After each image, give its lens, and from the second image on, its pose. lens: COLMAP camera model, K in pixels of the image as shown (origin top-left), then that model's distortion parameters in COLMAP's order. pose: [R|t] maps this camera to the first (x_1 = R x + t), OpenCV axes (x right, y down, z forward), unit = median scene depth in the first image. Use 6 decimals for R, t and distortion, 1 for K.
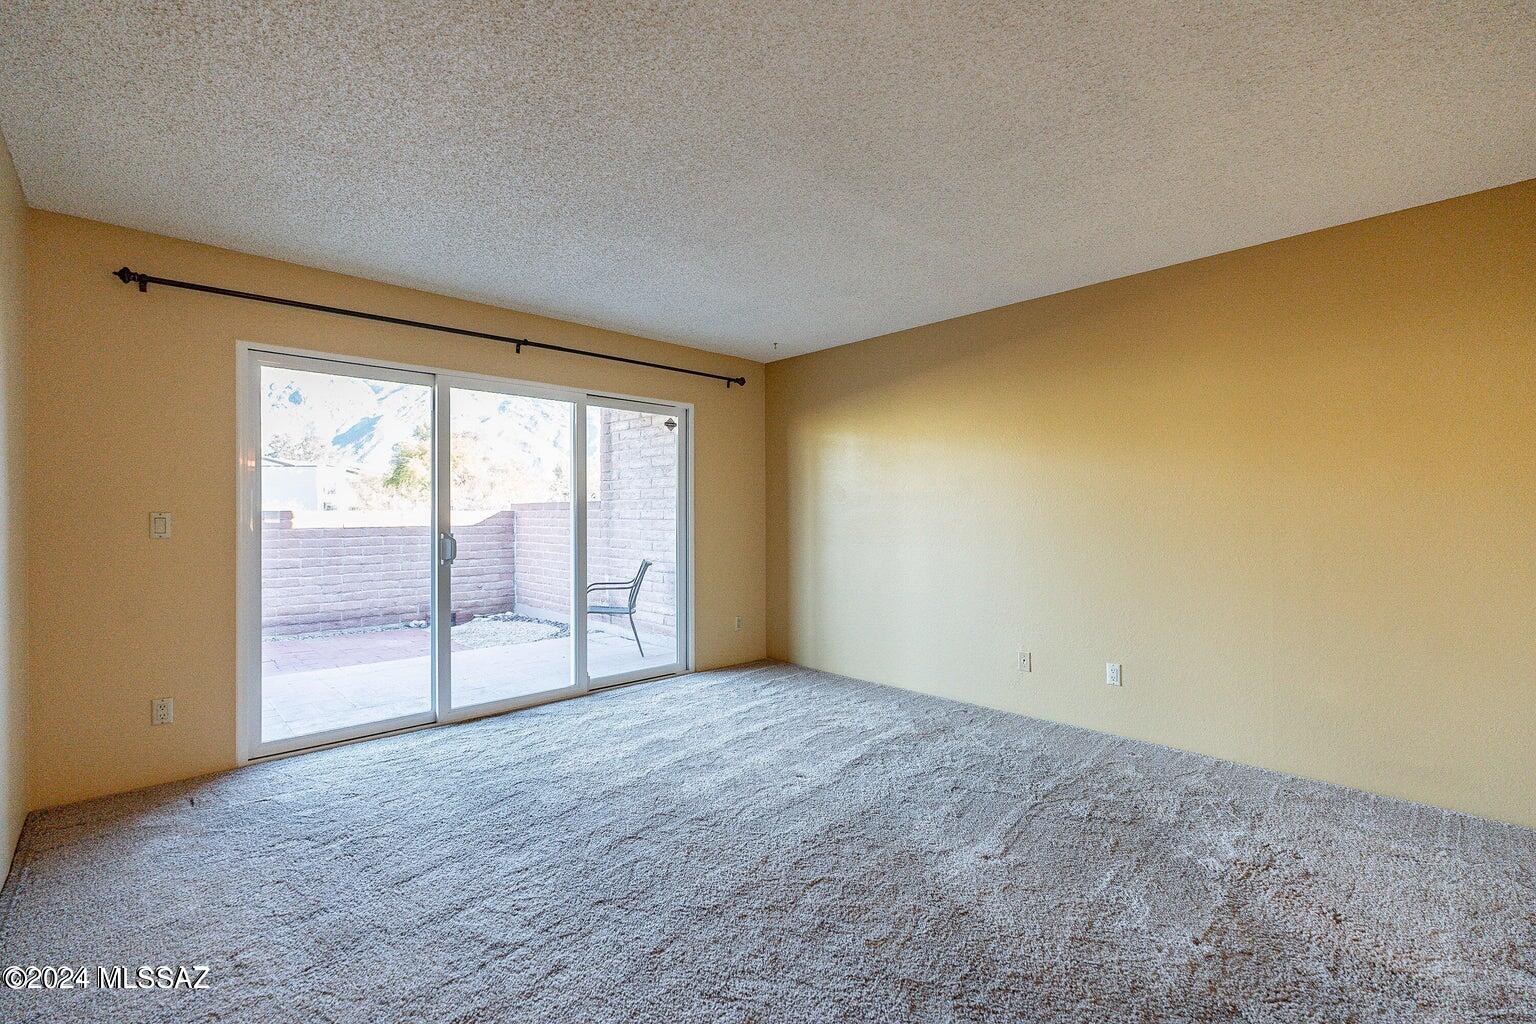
lens RADIAL K [[672.3, 0, 766.4], [0, 672.3, 513.1], [0, 0, 1]] dist [-0.004721, 0.001173]
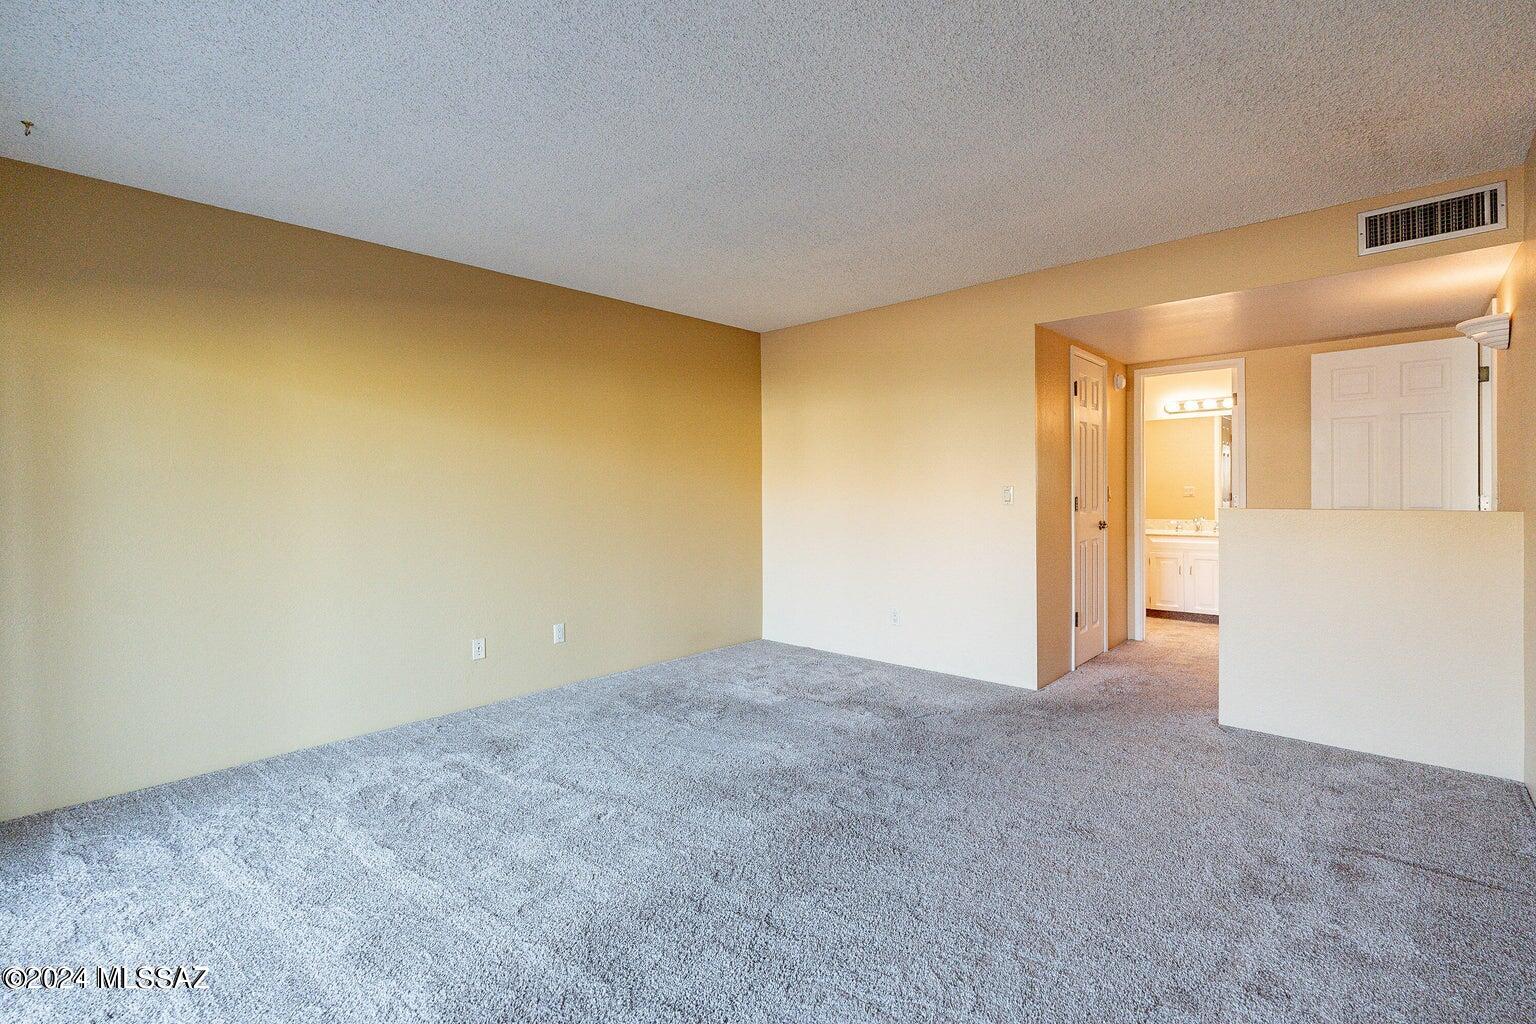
lens RADIAL K [[672.3, 0, 772.5], [0, 672.3, 500.7], [0, 0, 1]] dist [-0.004721, 0.001173]
pose [[-0.074455, -0.013591, 0.997132, -0.648054], [0.004442, 0.999893, 0.013960, -0.001101], [-0.997215, 0.005468, -0.074386, 0.718218]]
